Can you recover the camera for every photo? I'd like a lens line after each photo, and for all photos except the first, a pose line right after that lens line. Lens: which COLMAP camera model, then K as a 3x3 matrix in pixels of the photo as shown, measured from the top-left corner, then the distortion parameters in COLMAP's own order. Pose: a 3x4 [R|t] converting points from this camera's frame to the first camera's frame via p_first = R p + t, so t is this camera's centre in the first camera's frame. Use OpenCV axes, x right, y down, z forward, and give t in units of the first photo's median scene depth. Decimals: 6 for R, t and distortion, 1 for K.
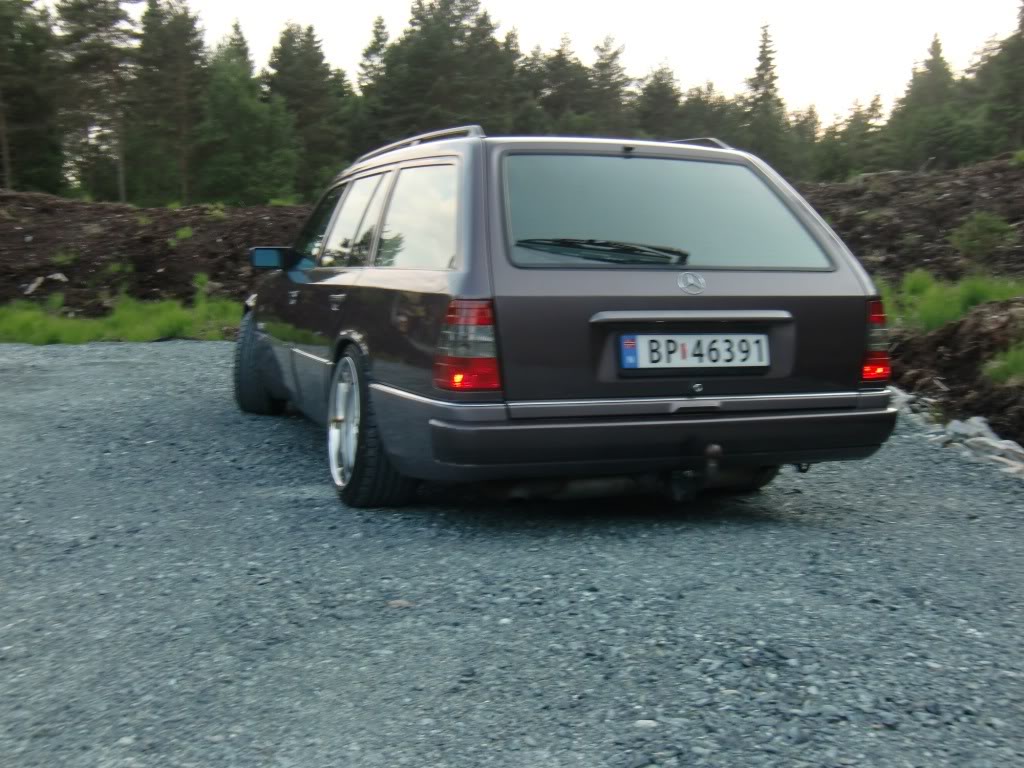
lens RADIAL K [[1408.5, 0, 512.0], [0, 1408.5, 384.0], [0, 0, 1]] dist [-0.285992, 1.645805]
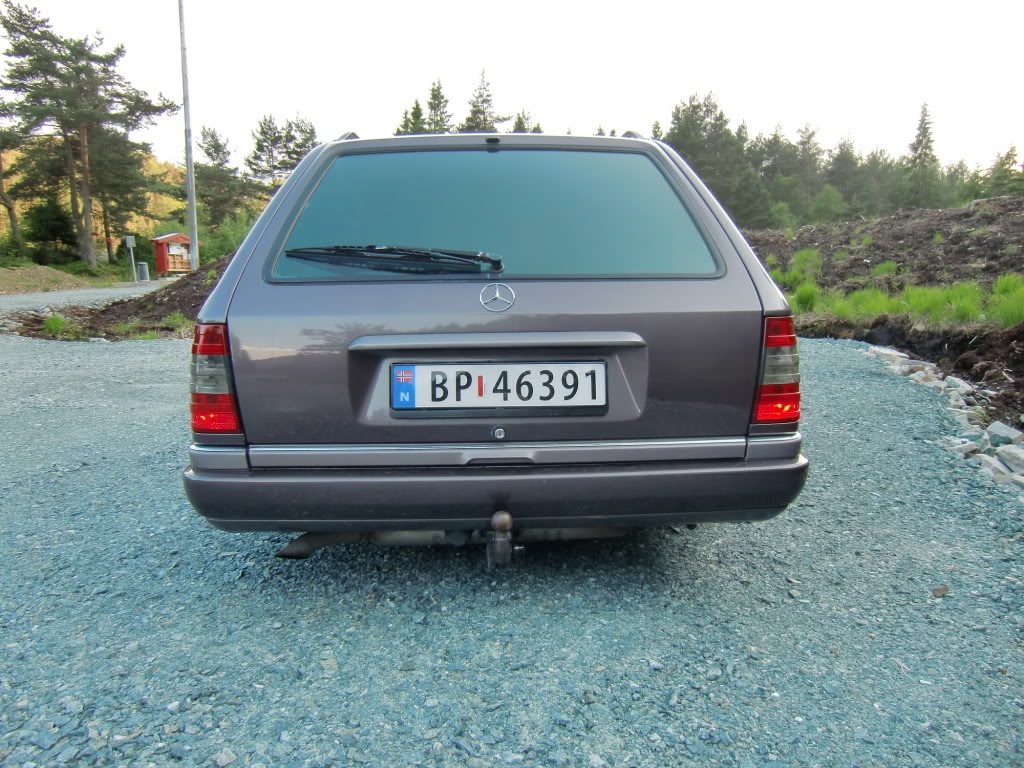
lens RADIAL K [[773.8, 0, 515.0], [0, 773.8, 389.5], [0, 0, 1]] dist [-0.107732, 0.146873]
pose [[0.943473, 0.026003, -0.330428, 0.155980], [-0.006709, 0.998212, 0.059396, -0.026041], [0.331381, -0.053822, 0.941961, 0.335613]]
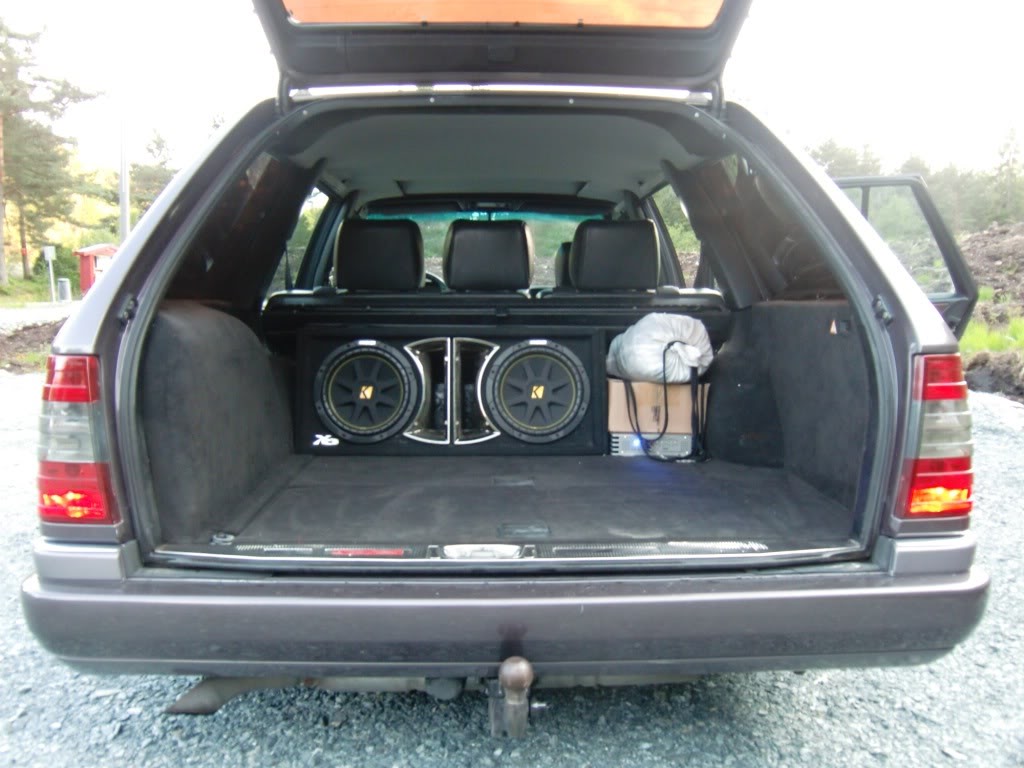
lens RADIAL K [[938.6, 0, 512.0], [0, 938.6, 384.0], [0, 0, 1]] dist [-0.046863, 0.003329]
pose [[0.942281, 0.017893, -0.334345, 0.134528], [-0.018735, 0.999824, 0.000709, -0.027625], [0.334298, 0.005596, 0.942451, 0.382316]]
